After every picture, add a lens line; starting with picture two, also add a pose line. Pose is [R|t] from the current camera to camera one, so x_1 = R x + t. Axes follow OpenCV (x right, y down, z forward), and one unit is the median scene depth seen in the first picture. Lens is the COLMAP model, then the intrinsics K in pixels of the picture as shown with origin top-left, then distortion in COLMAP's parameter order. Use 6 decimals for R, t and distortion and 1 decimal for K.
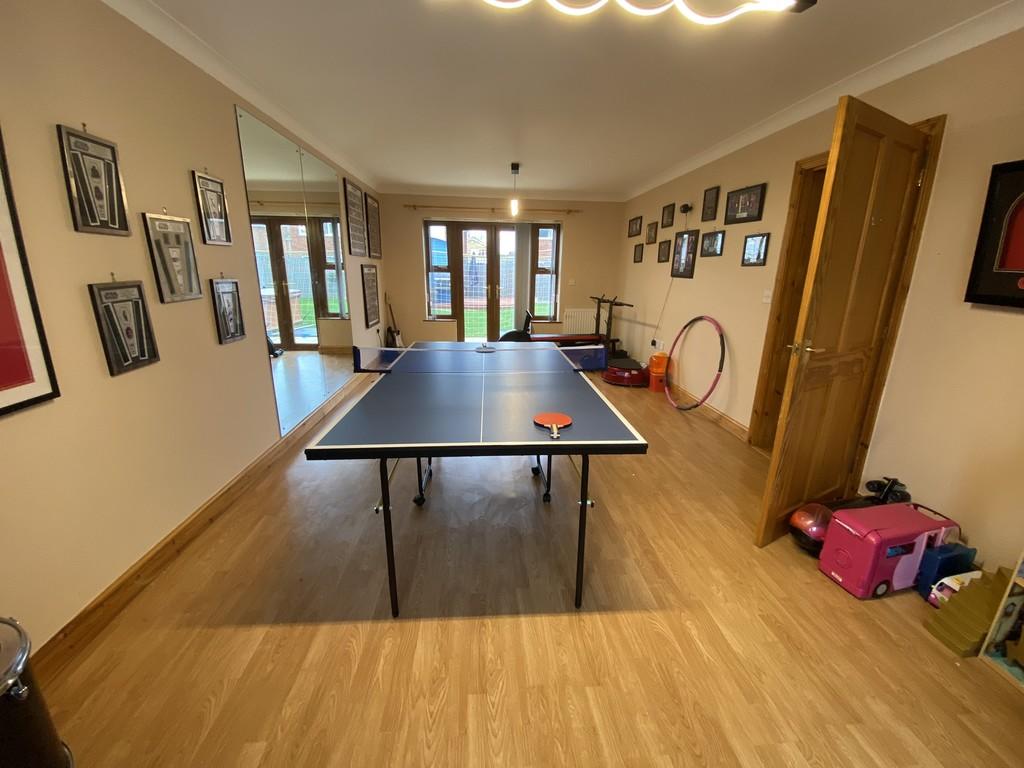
lens RADIAL K [[409.3, 0, 510.3], [0, 409.3, 382.3], [0, 0, 1]] dist [0.028510, -0.025601]
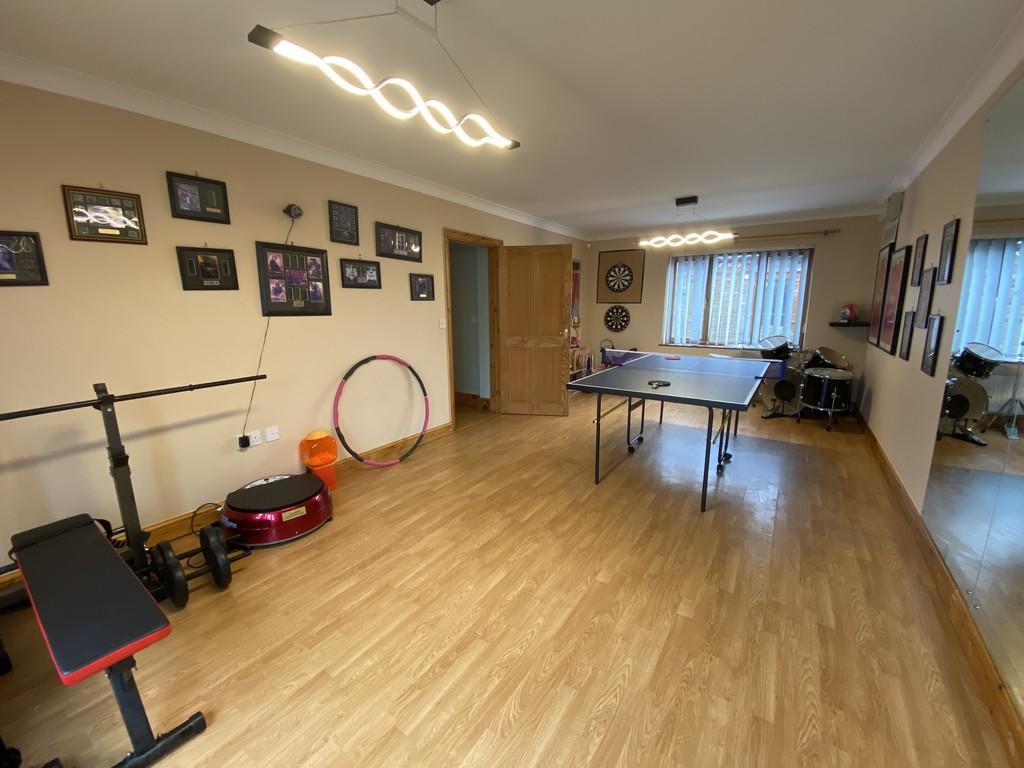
lens RADIAL K [[409.3, 0, 510.3], [0, 409.3, 382.3], [0, 0, 1]] dist [0.028510, -0.025601]
pose [[-0.787586, -0.121486, 0.604111, -0.315835], [0.162016, 0.905054, 0.393227, -0.444110], [-0.594525, 0.407575, -0.693125, 1.595516]]
